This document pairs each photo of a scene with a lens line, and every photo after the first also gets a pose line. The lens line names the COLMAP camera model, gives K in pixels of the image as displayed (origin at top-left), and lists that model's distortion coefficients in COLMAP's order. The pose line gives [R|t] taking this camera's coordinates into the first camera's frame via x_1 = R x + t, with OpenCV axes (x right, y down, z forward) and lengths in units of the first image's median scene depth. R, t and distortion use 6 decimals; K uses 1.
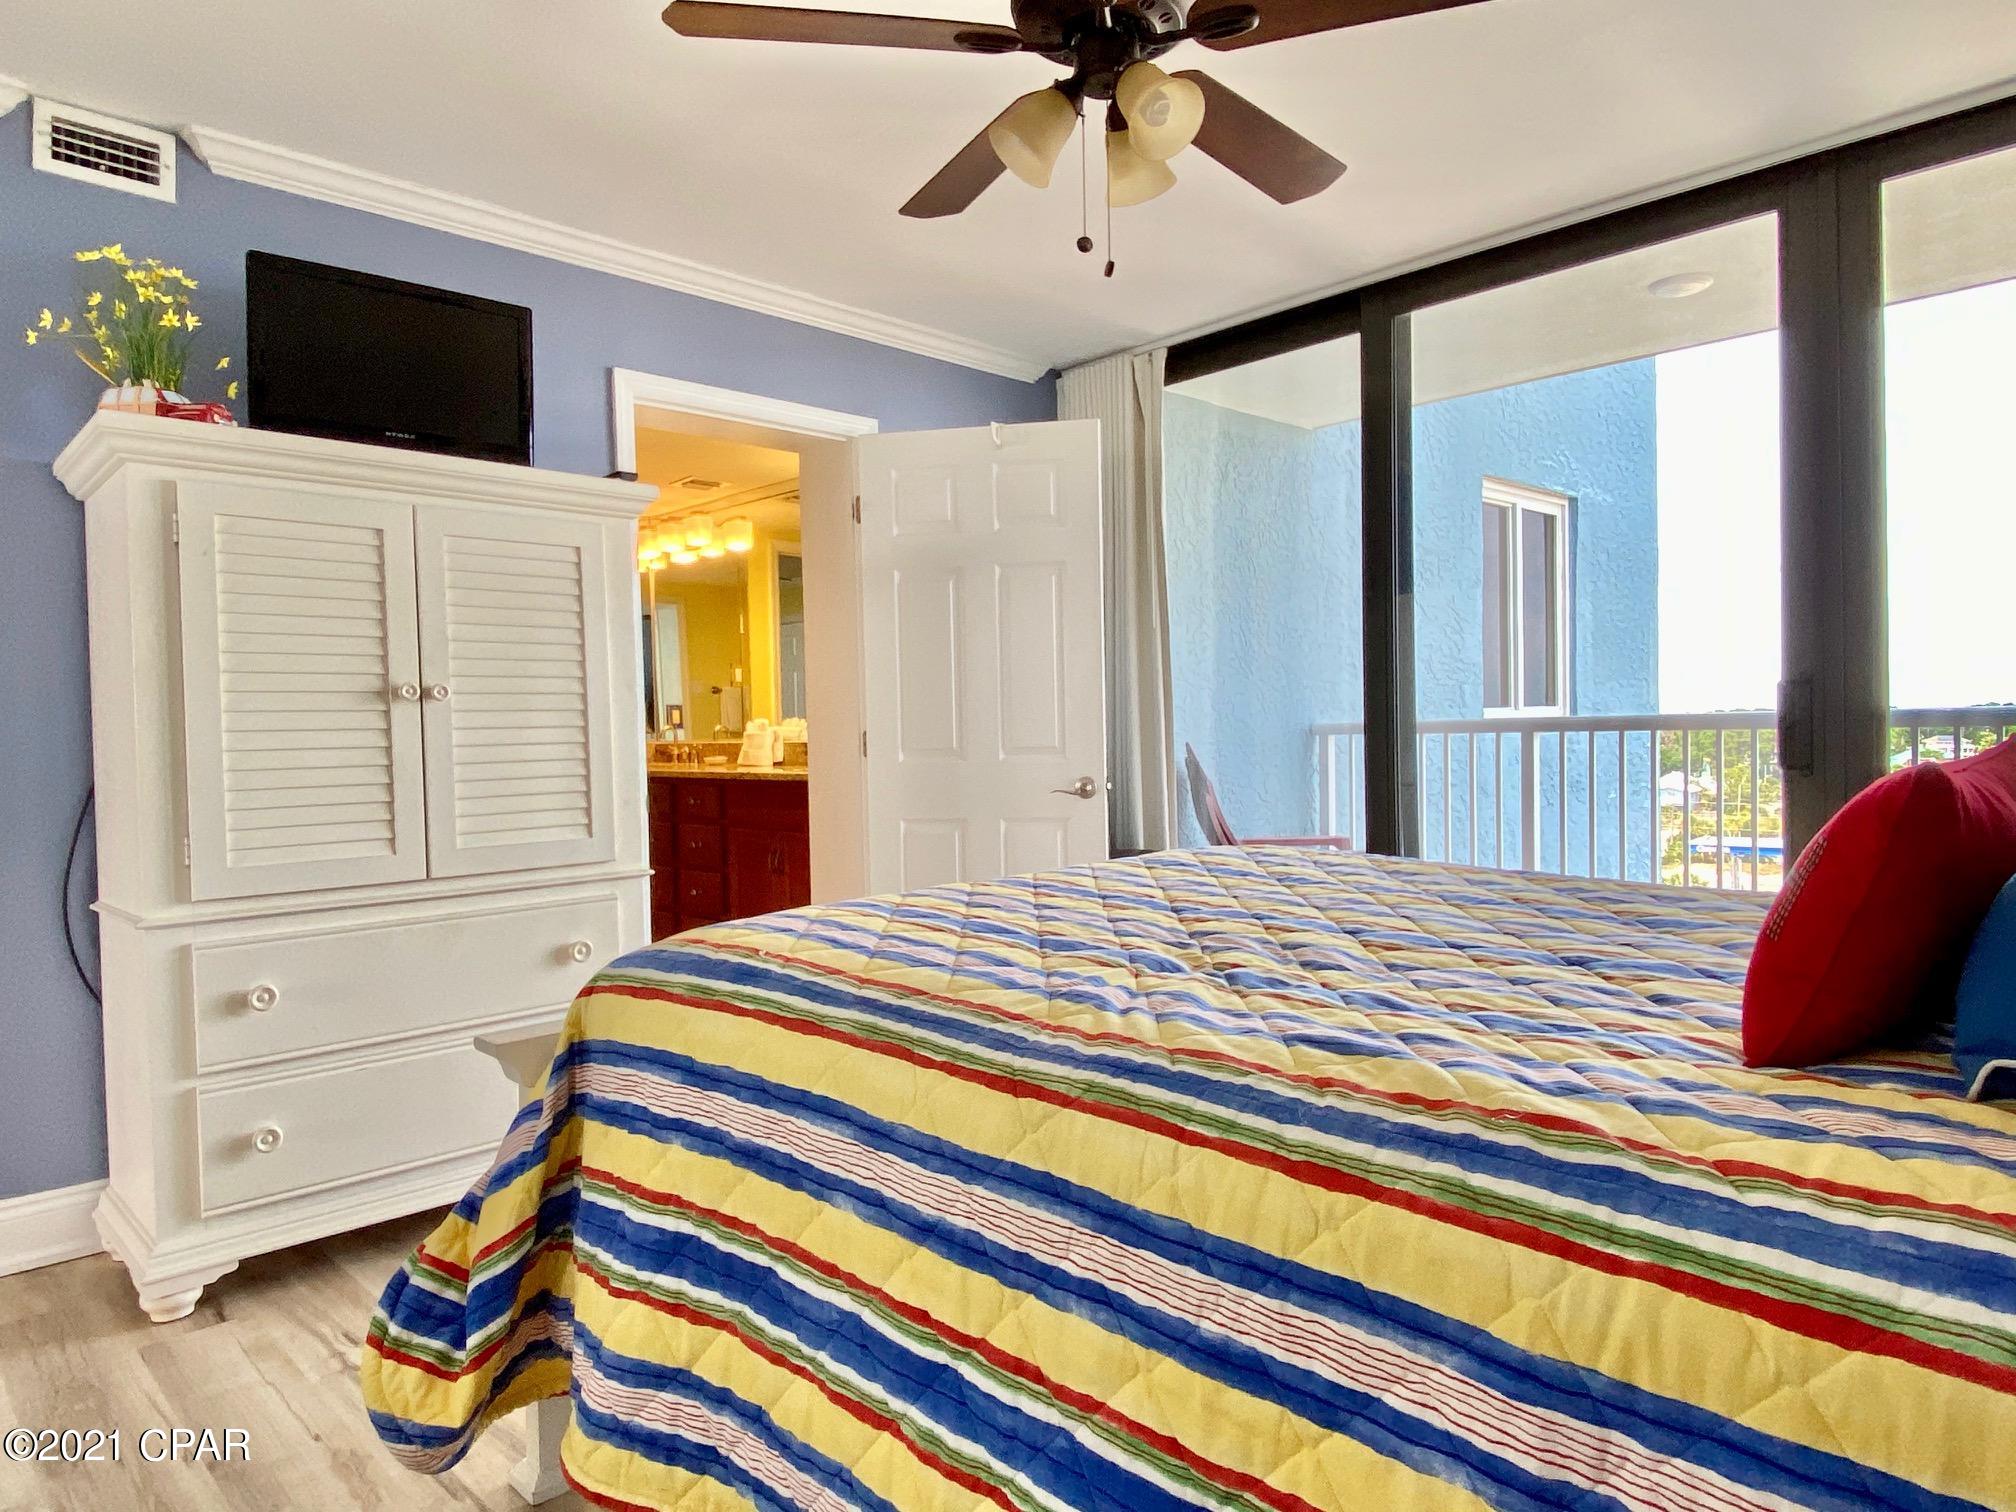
lens RADIAL K [[1229.5, 0, 1008.0], [0, 1229.5, 756.0], [0, 0, 1]] dist [0.006614, 0.001388]
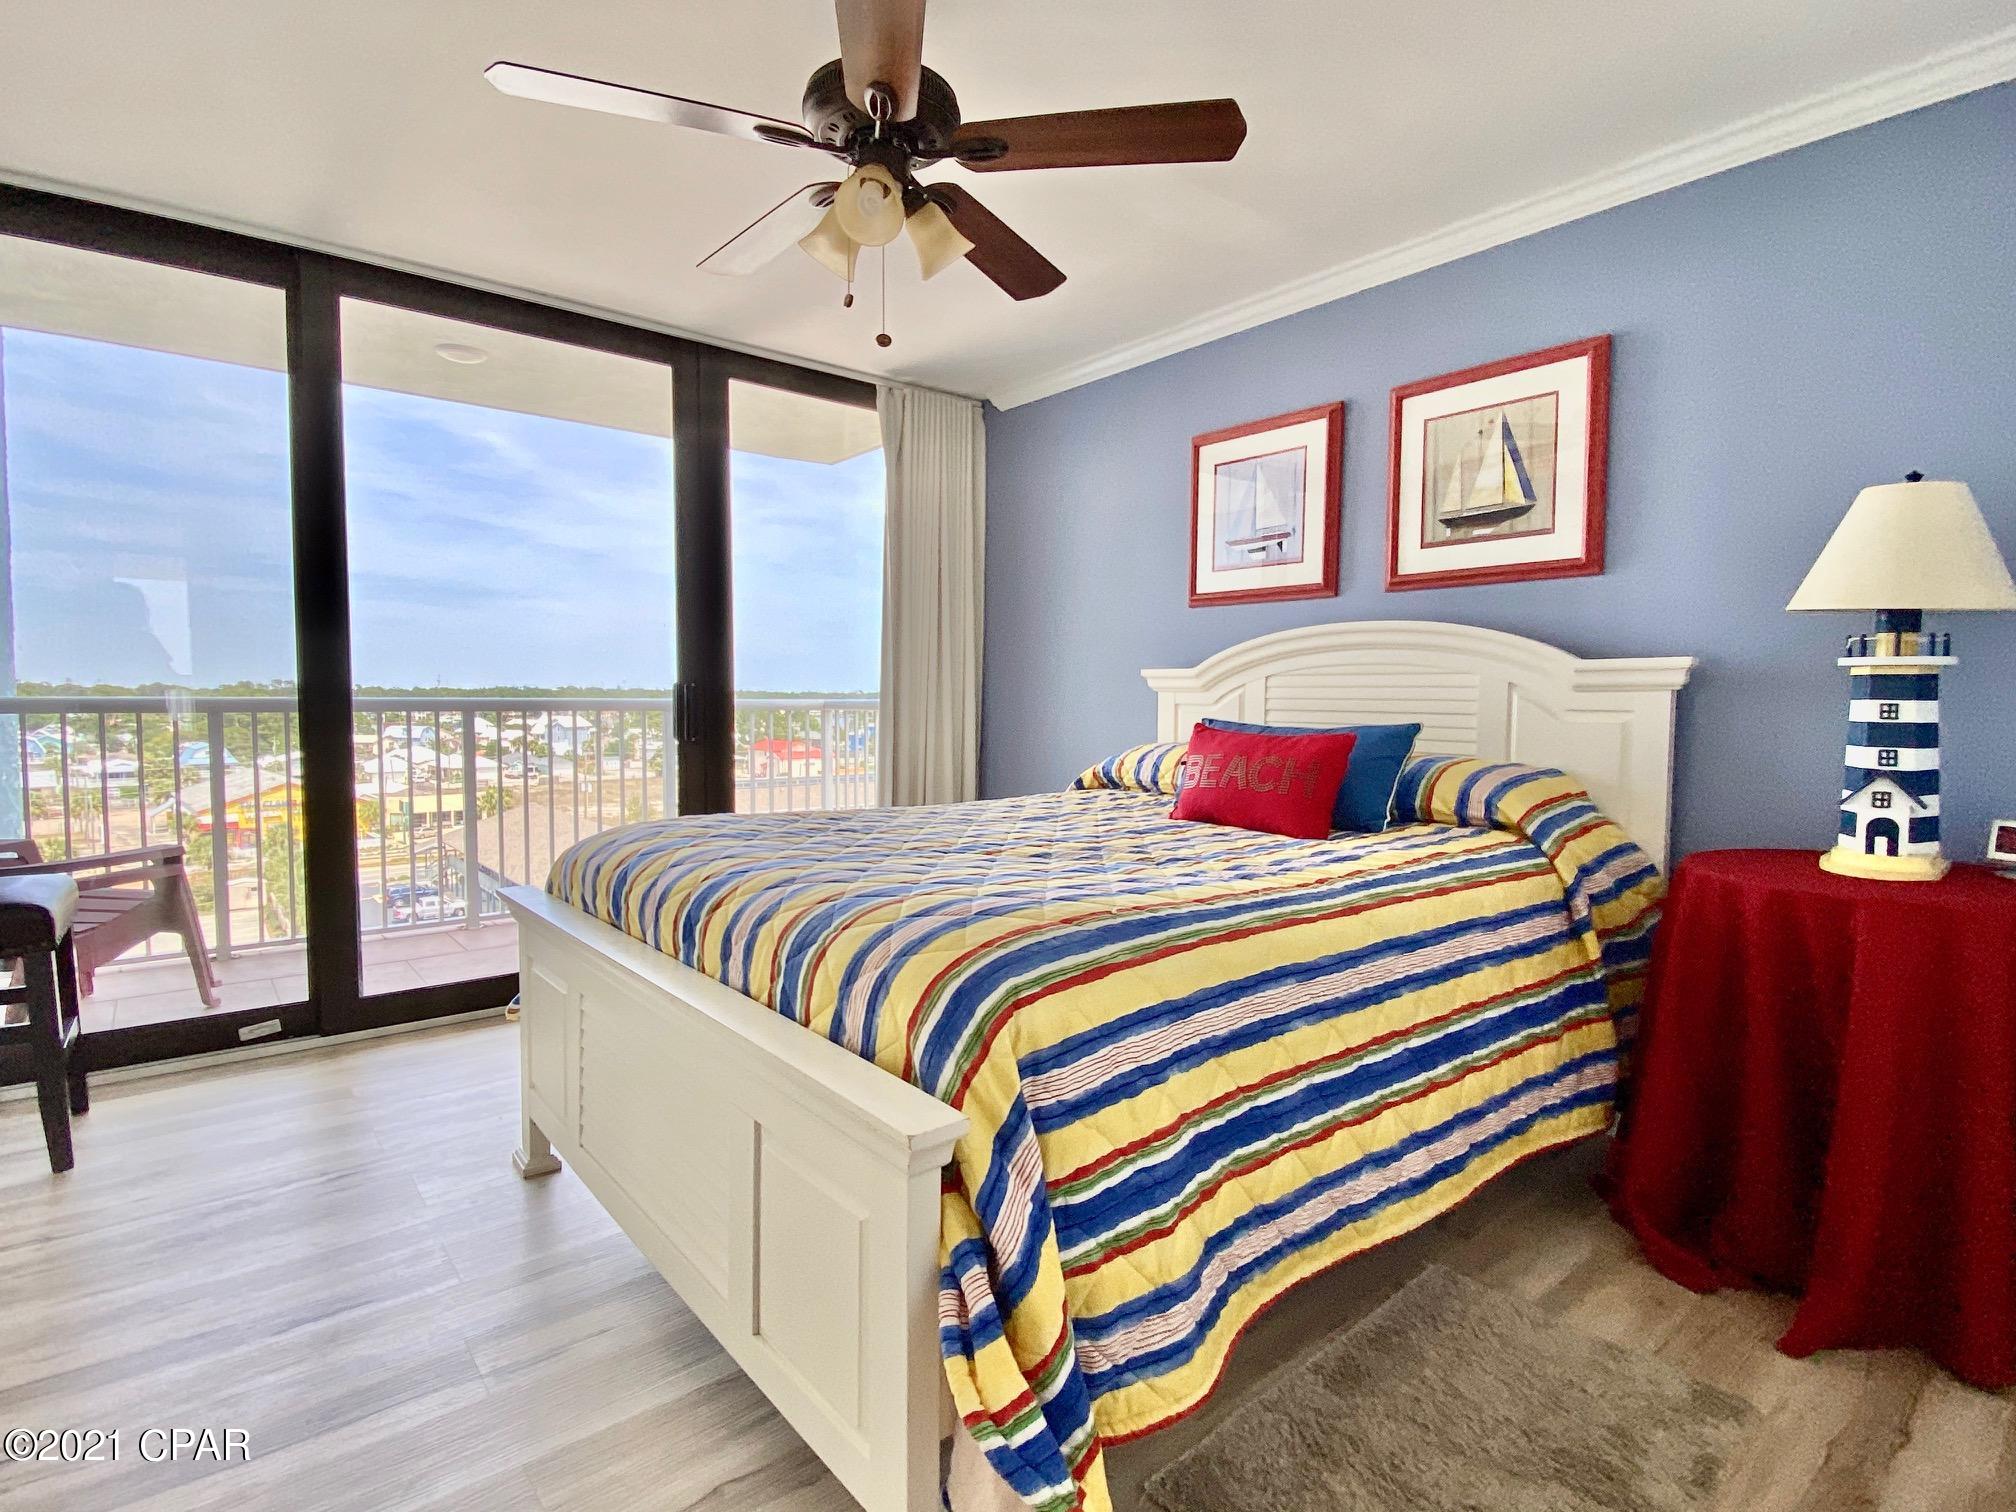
lens RADIAL K [[1013.6, 0, 1008.0], [0, 1013.6, 756.0], [0, 0, 1]] dist [-0.001676, -0.000246]
pose [[0.094194, -0.036844, 0.994872, -1.290307], [0.012319, 0.999282, 0.035841, -0.028342], [-0.995478, 0.008880, 0.094580, 1.108700]]
